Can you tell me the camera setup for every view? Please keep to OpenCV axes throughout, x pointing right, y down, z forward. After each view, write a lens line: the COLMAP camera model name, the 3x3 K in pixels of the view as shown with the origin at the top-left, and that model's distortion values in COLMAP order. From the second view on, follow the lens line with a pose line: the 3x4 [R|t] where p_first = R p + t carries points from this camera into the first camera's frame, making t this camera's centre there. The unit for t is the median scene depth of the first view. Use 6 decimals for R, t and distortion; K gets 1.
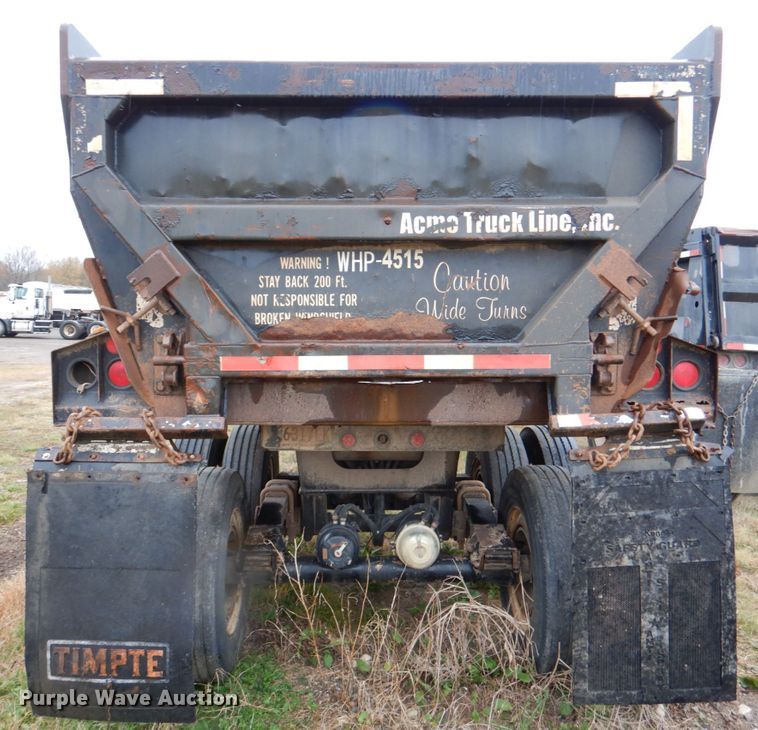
lens RADIAL K [[705.4, 0, 348.5], [0, 705.4, 367.7], [0, 0, 1]] dist [0.013370, -0.001440]
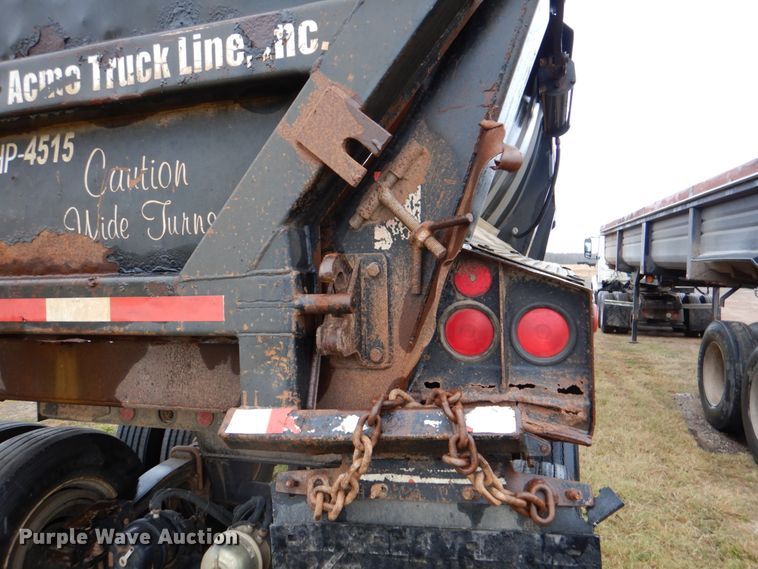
lens RADIAL K [[543.1, 0, 379.0], [0, 543.1, 284.5], [0, 0, 1]] dist [0.009594, -0.002352]
pose [[0.954022, -0.014051, -0.299408, 0.515138], [0.001629, 0.999129, -0.041699, -0.009394], [0.299733, 0.039294, 0.953214, 0.624614]]
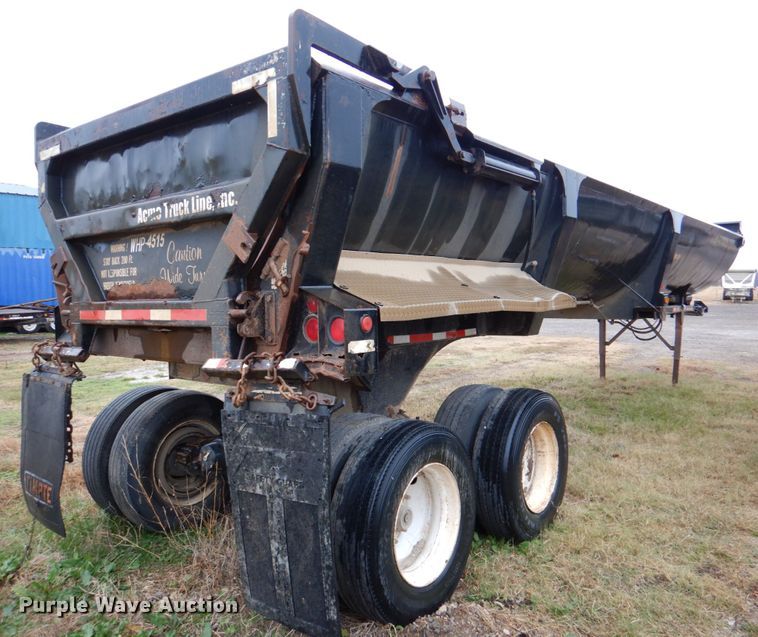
lens RADIAL K [[598.3, 0, 367.6], [0, 598.3, 320.0], [0, 0, 1]] dist [0.033839, -0.097799]
pose [[0.784115, 0.012474, -0.620490, 1.142259], [-0.027833, 0.999499, -0.015079, 0.007874], [0.619991, 0.029093, 0.784070, 0.341650]]
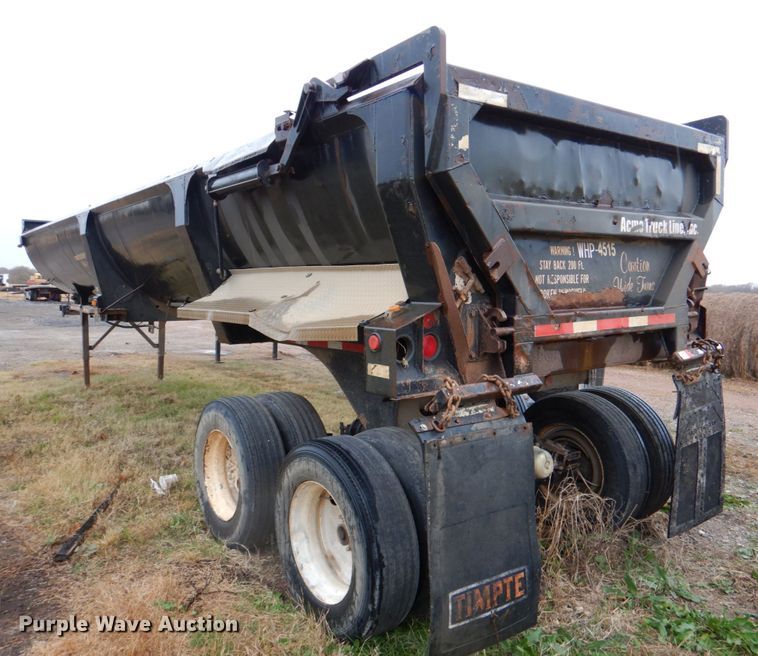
lens RADIAL K [[655.8, 0, 379.3], [0, 655.8, 331.6], [0, 0, 1]] dist [0.018685, 0.000547]
pose [[0.787551, -0.057063, 0.613602, -1.088027], [0.052173, 0.998303, 0.025875, -0.048870], [-0.614037, 0.011636, 0.789191, 0.256112]]
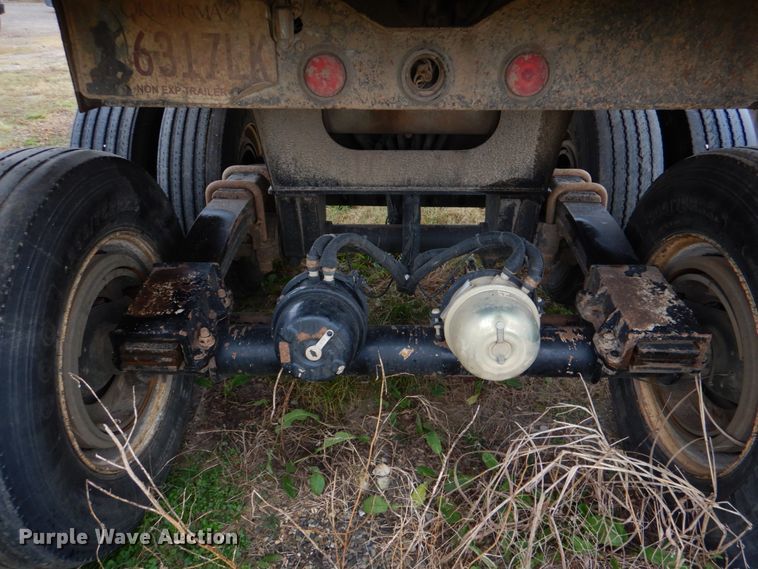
lens RADIAL K [[546.7, 0, 378.9], [0, 546.7, 280.5], [0, 0, 1]] dist [0.023650, -0.000689]
pose [[0.999857, 0.007815, -0.014985, 0.037100], [-0.001404, 0.922011, 0.387162, 0.108618], [0.016842, -0.387086, 0.921890, 0.854154]]
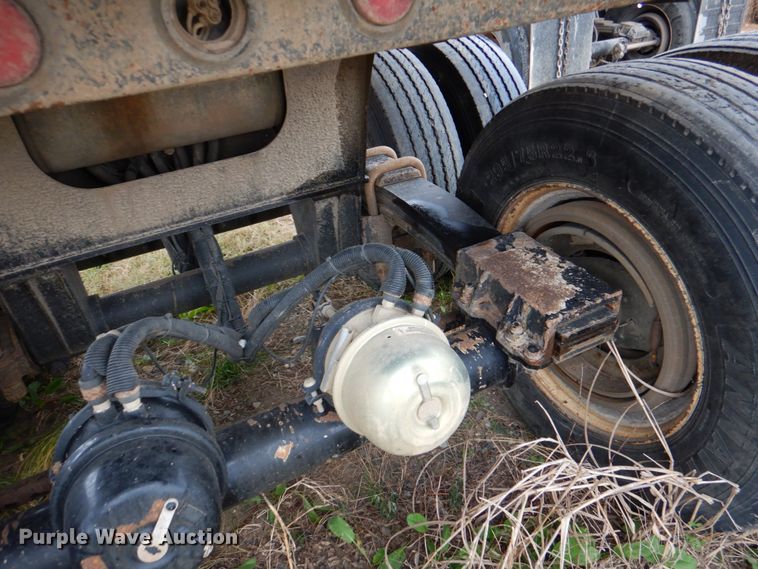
lens RADIAL K [[543.1, 0, 379.0], [0, 543.1, 284.5], [0, 0, 1]] dist [0.009594, -0.002352]
pose [[0.884064, -0.308342, 0.351220, 0.020427], [0.147419, 0.897100, 0.416509, 0.135679], [-0.443506, -0.316444, 0.838550, 1.010794]]
